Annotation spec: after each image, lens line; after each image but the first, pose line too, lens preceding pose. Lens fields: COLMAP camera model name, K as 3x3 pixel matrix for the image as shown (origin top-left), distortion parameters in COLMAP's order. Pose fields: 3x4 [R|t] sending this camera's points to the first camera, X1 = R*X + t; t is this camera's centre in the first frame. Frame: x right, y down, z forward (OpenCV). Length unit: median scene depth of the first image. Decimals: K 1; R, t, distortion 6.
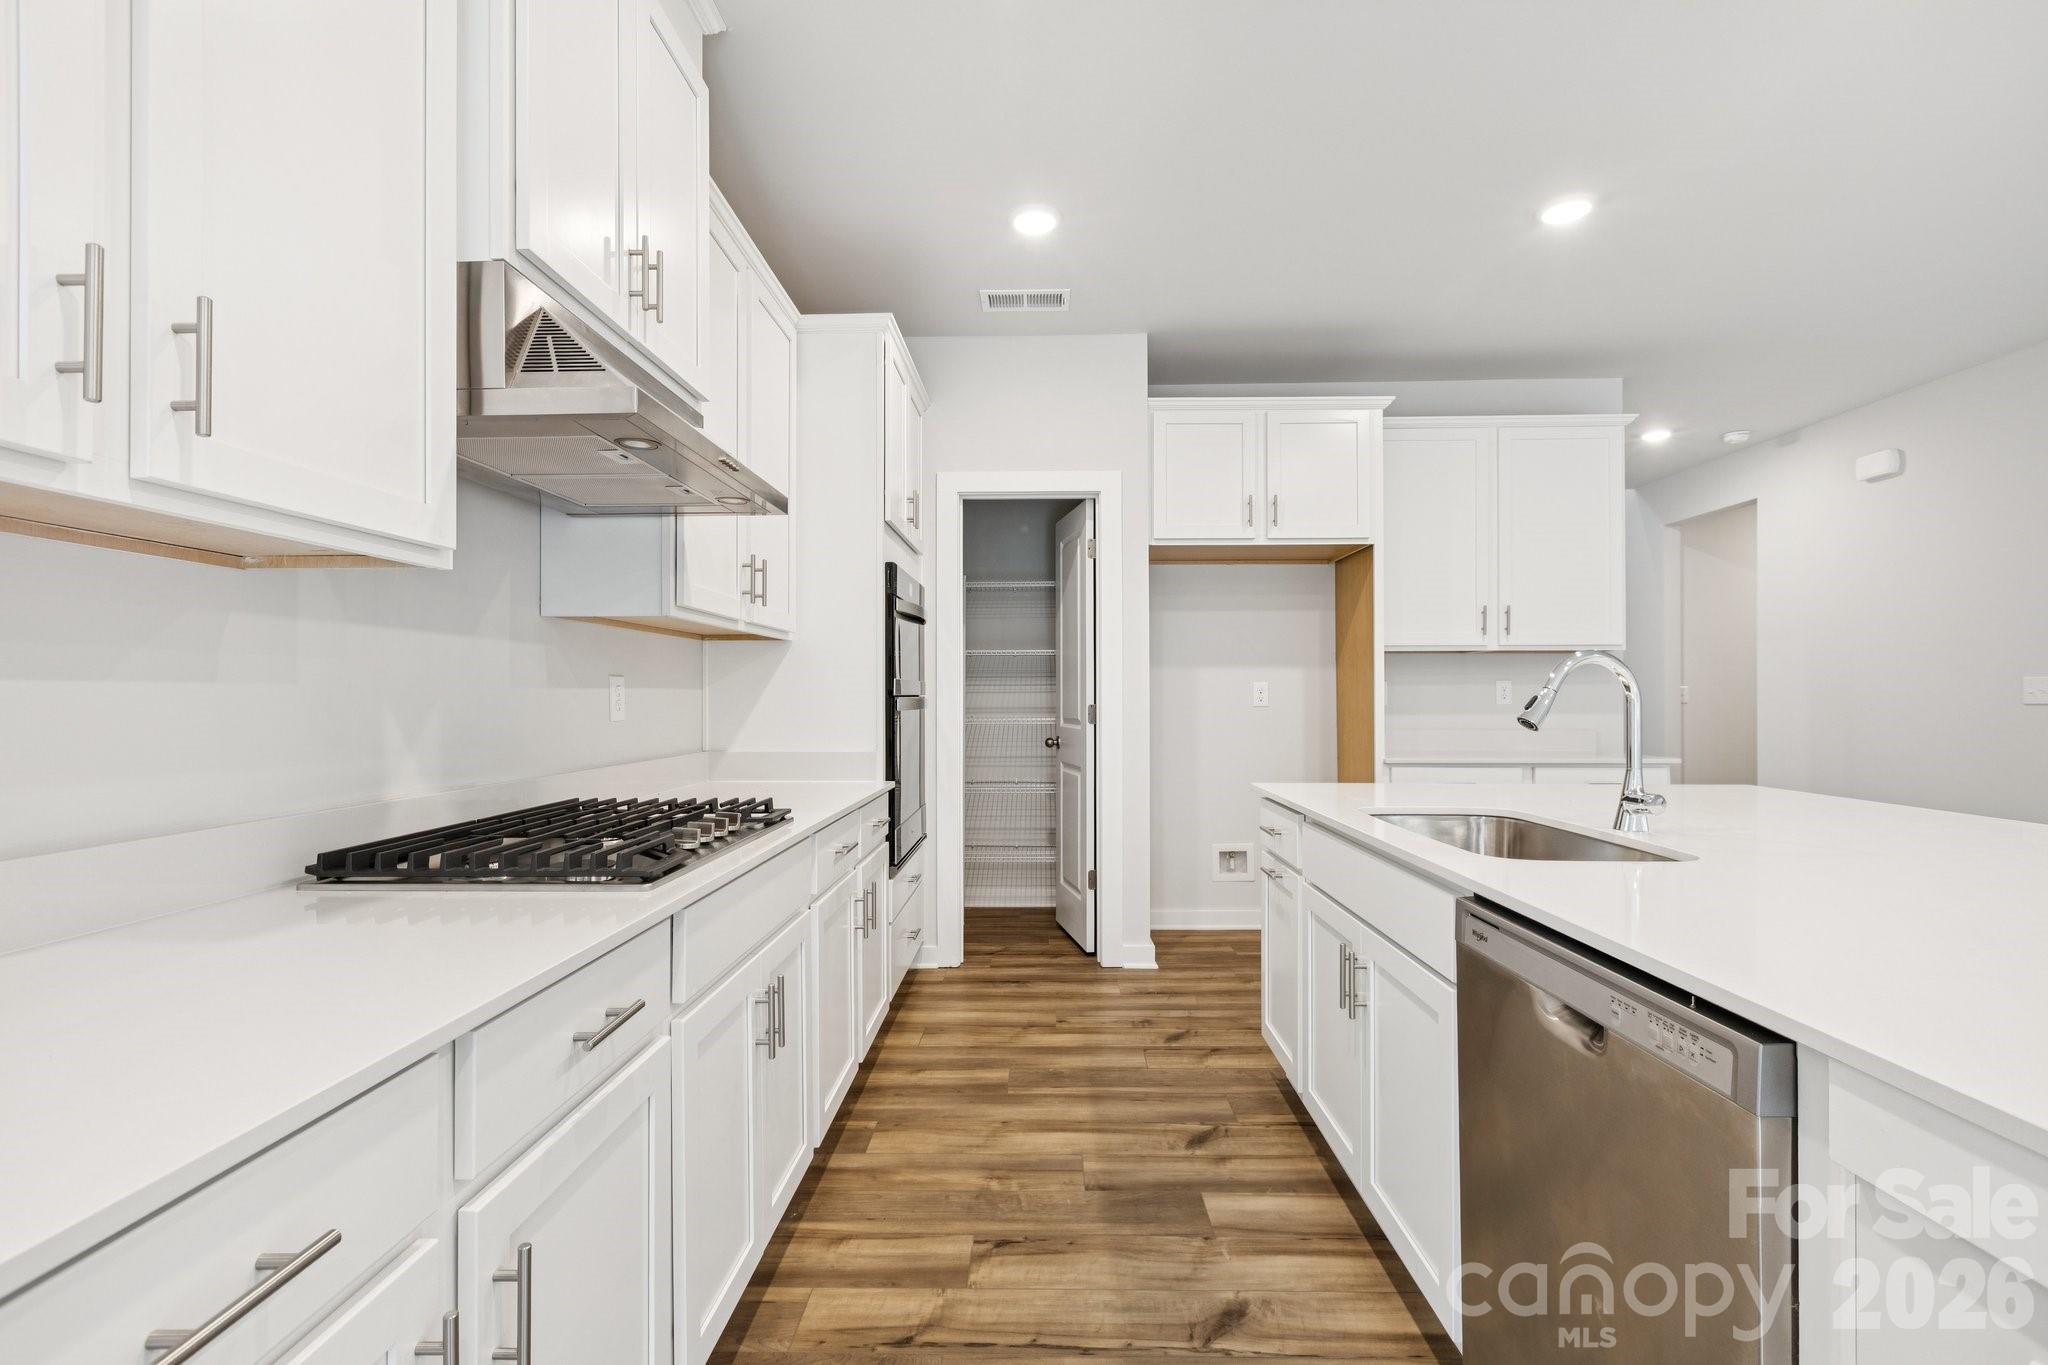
lens RADIAL K [[923.0, 0, 1024.0], [0, 923.0, 682.5], [0, 0, 1]] dist [-0.000103, 0.000071]
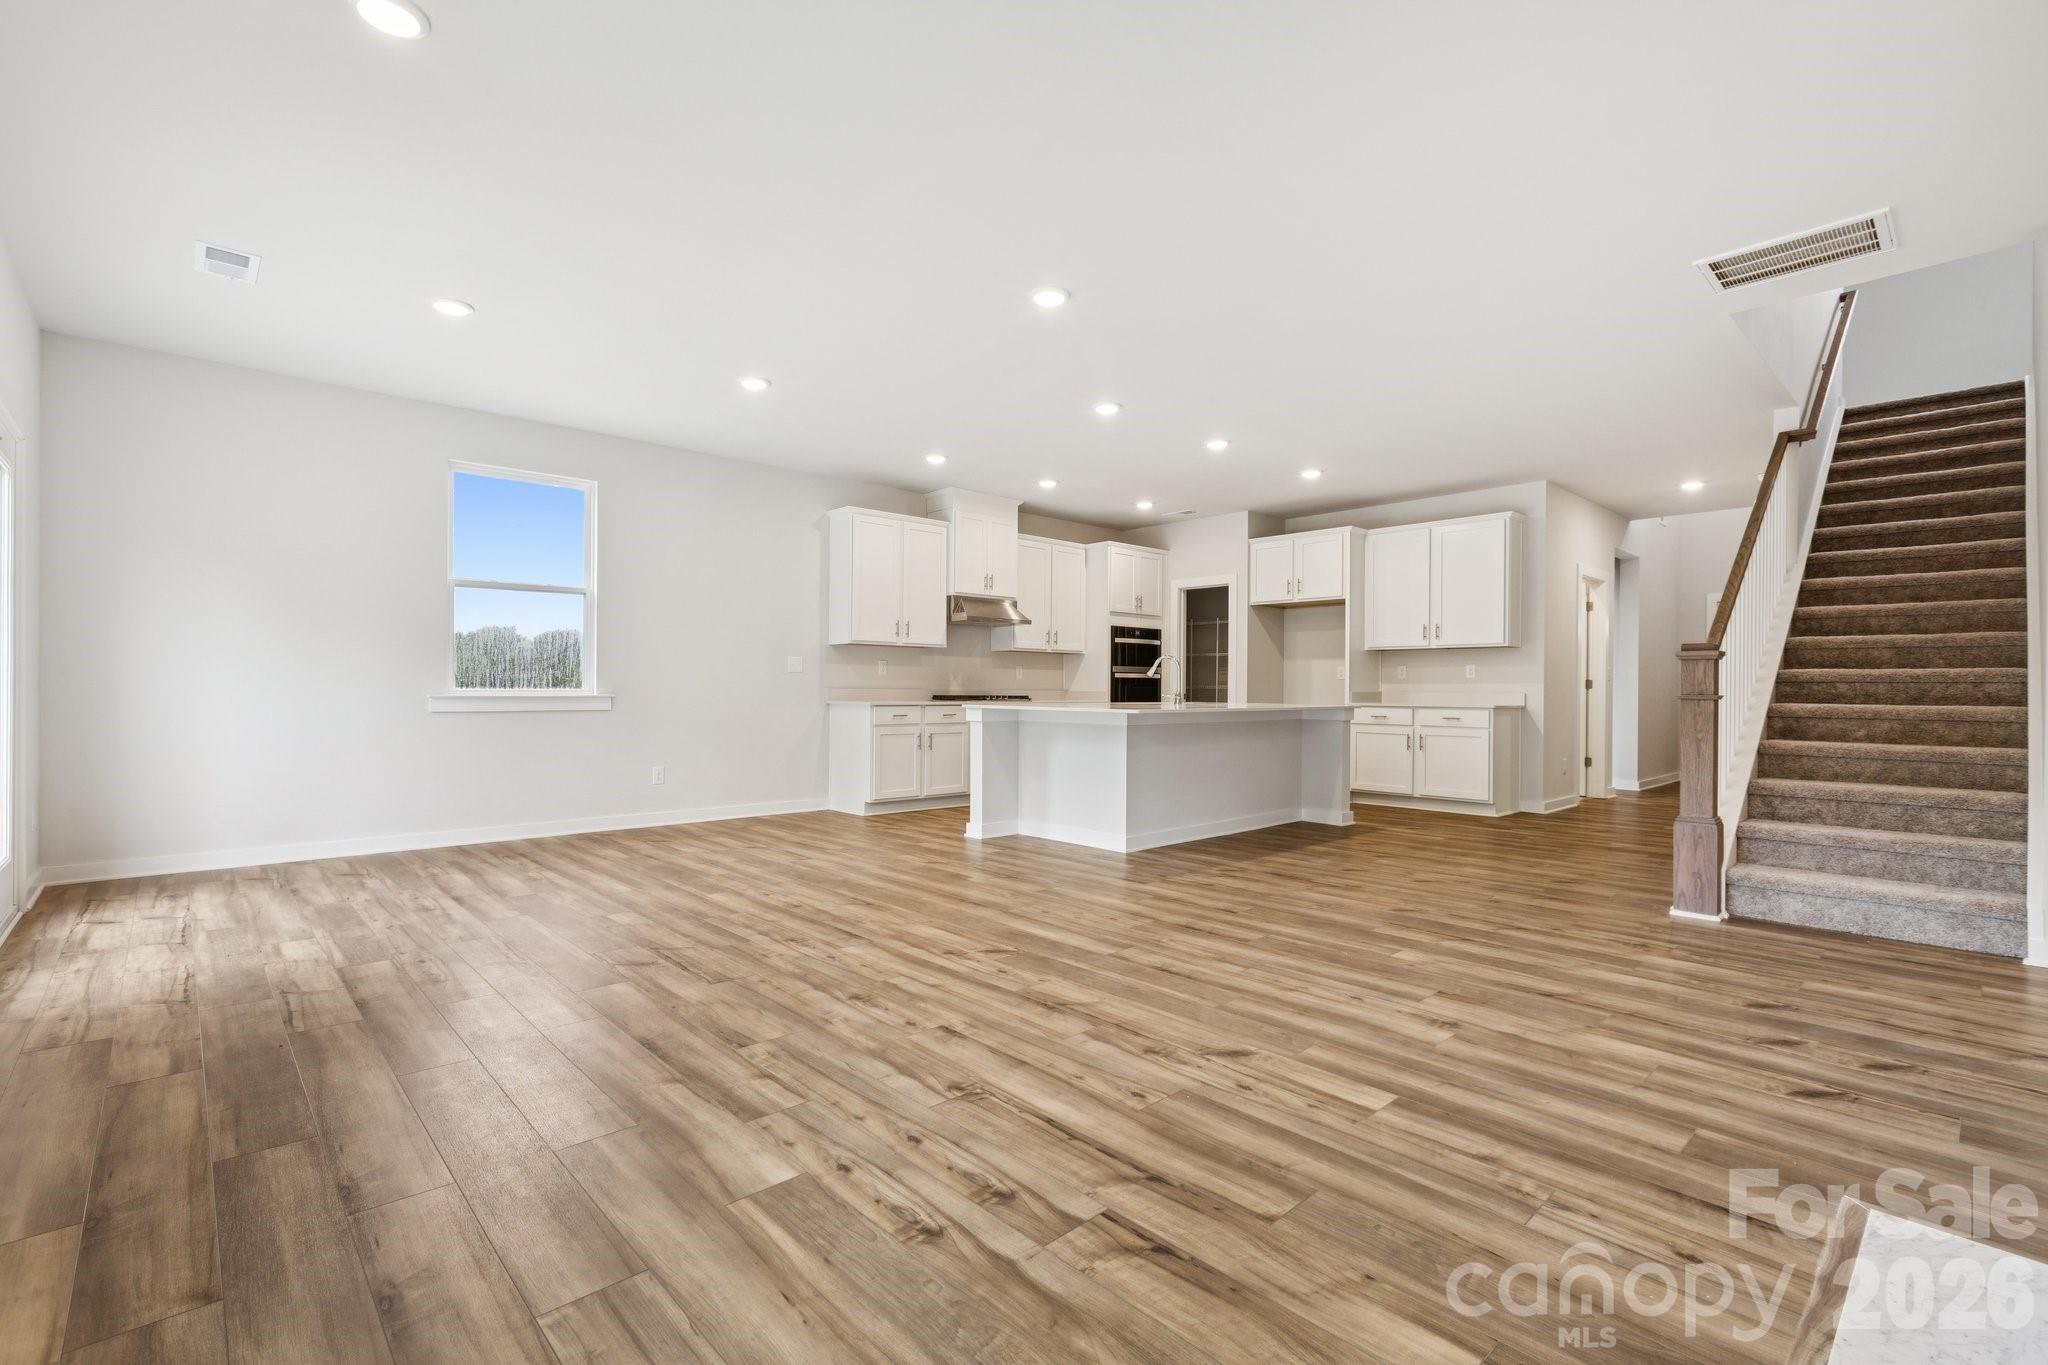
lens RADIAL K [[923.0, 0, 1024.0], [0, 923.0, 682.5], [0, 0, 1]] dist [-0.000103, 0.000071]
pose [[0.699773, -0.002170, -0.714362, 1.363708], [0.002242, 0.999997, -0.000841, 0.037959], [0.714362, -0.001014, 0.699776, -0.963962]]
